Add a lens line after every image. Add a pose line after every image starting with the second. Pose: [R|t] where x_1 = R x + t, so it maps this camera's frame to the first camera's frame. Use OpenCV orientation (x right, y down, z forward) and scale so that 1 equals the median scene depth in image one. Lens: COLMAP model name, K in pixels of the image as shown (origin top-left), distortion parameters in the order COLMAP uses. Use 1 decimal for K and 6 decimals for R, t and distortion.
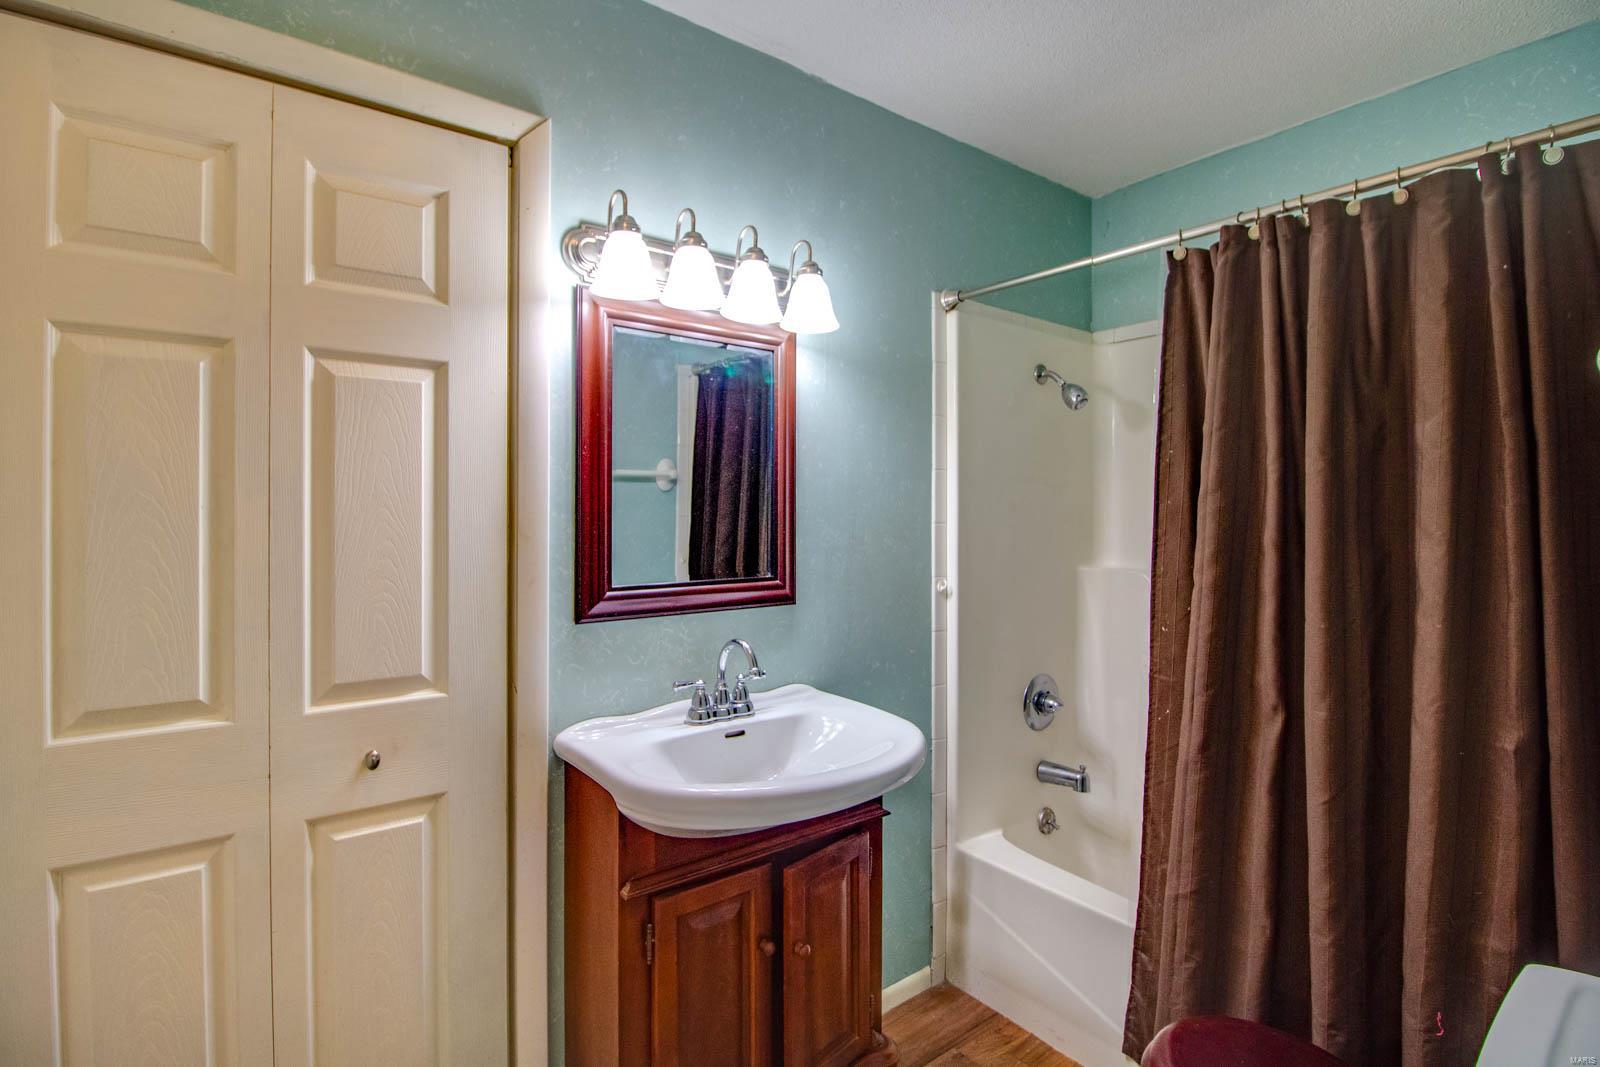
lens RADIAL K [[752.0, 0, 788.0], [0, 752.0, 512.8], [0, 0, 1]] dist [-0.001326, -0.012685]
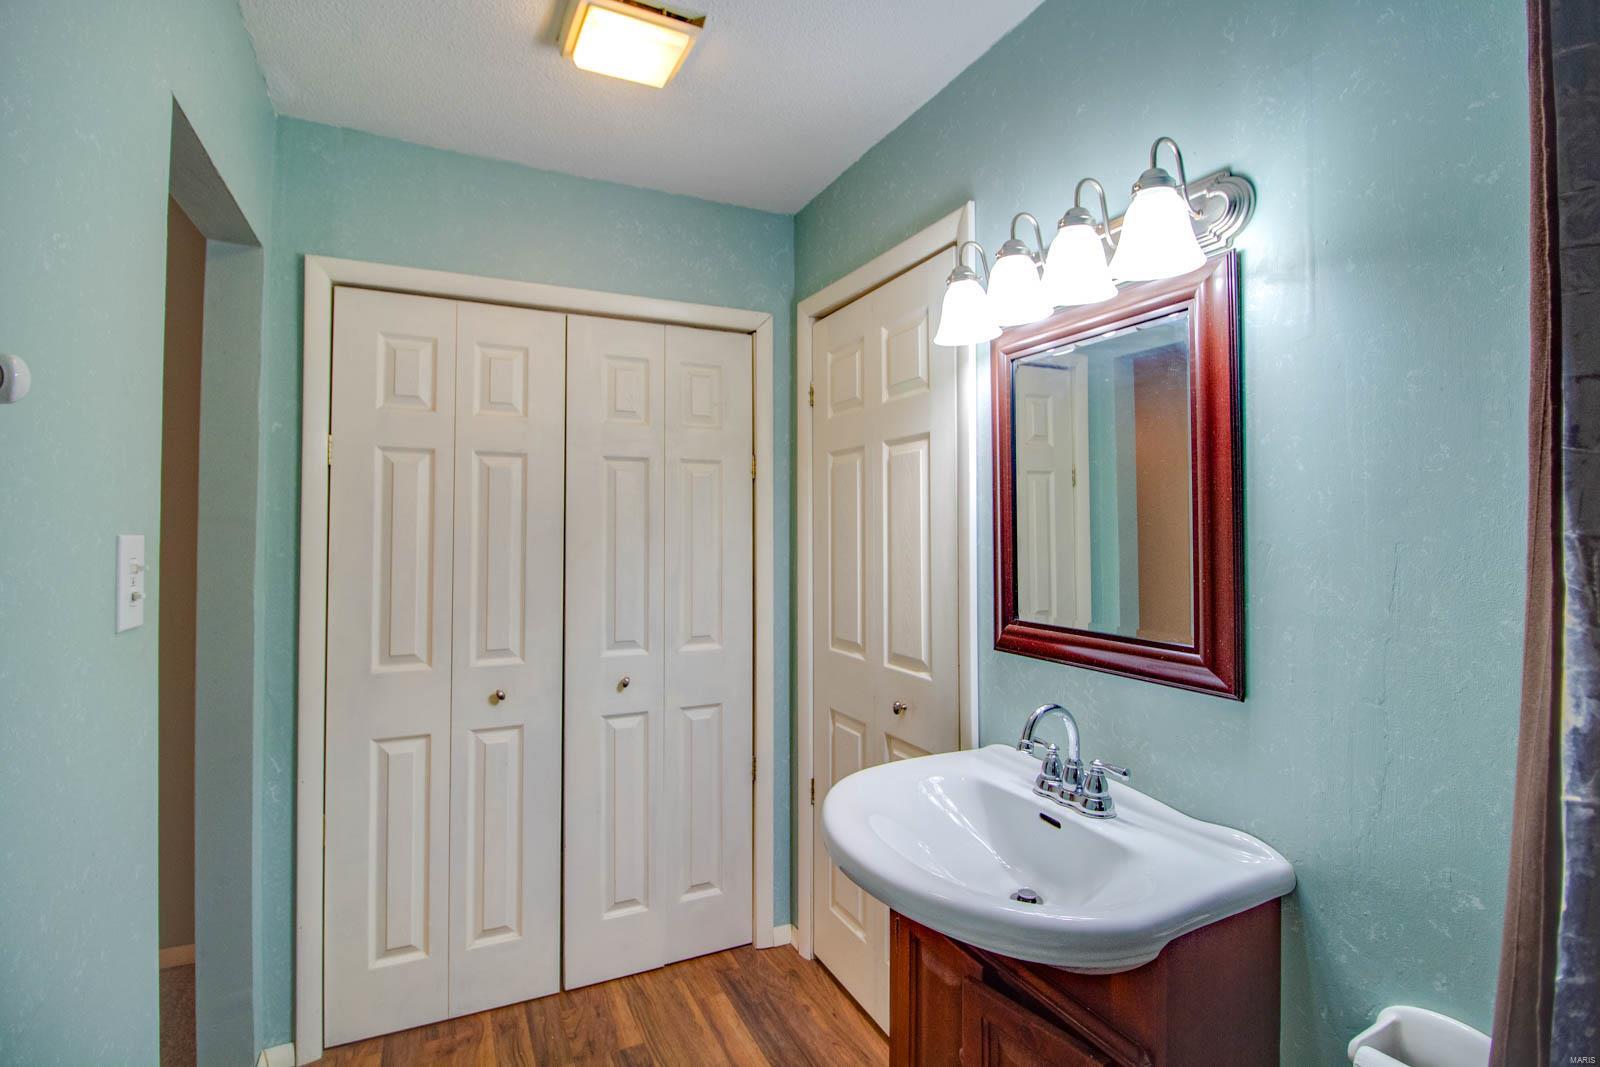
lens RADIAL K [[752.0, 0, 788.0], [0, 752.0, 512.8], [0, 0, 1]] dist [-0.001326, -0.012685]
pose [[-0.197416, -0.022665, -0.980058, 0.880934], [0.002345, 0.999719, -0.023592, -0.023782], [0.980317, -0.006956, -0.197307, 0.980397]]
